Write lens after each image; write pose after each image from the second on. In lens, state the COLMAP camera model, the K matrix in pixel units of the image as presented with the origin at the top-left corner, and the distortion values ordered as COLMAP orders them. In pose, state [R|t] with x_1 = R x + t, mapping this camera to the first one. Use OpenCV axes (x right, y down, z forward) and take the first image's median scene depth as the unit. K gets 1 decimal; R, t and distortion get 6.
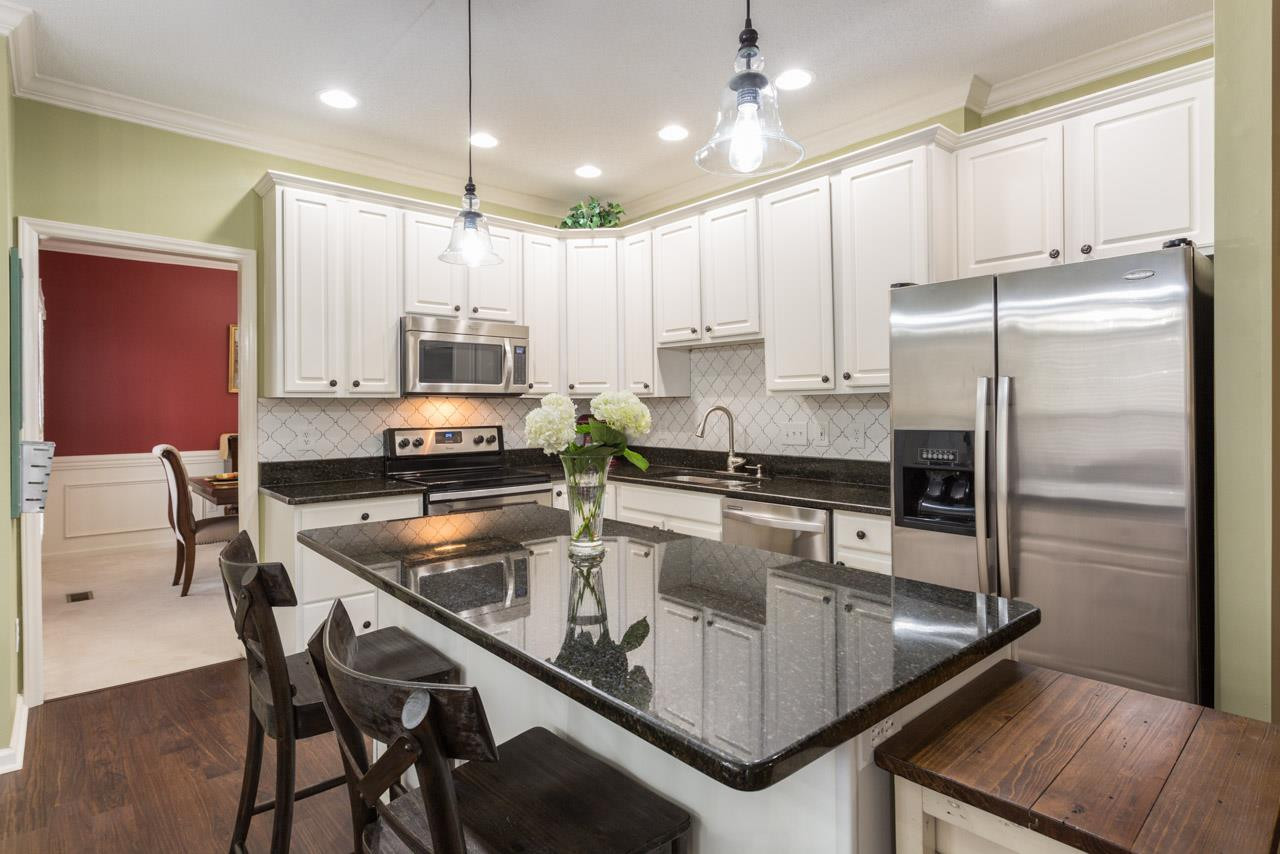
lens RADIAL K [[653.2, 0, 640.5], [0, 653.2, 414.2], [0, 0, 1]] dist [-0.000135, -0.000001]
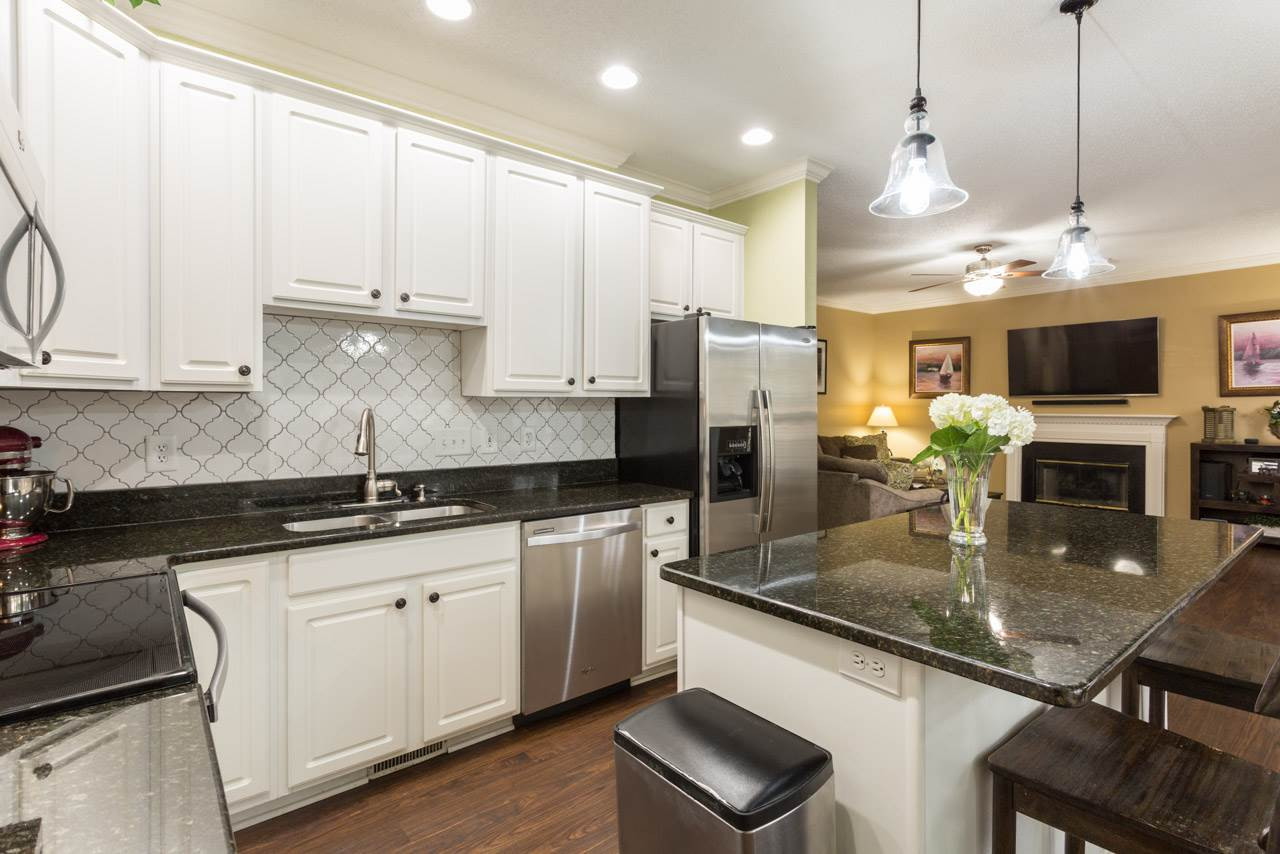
lens RADIAL K [[615.5, 0, 648.1], [0, 615.5, 417.3], [0, 0, 1]] dist [-0.000863, 0.000717]
pose [[0.040089, -0.008319, 0.999161, -0.538501], [0.011904, 0.999898, 0.007847, -0.004681], [-0.999125, 0.011579, 0.040184, 0.711016]]
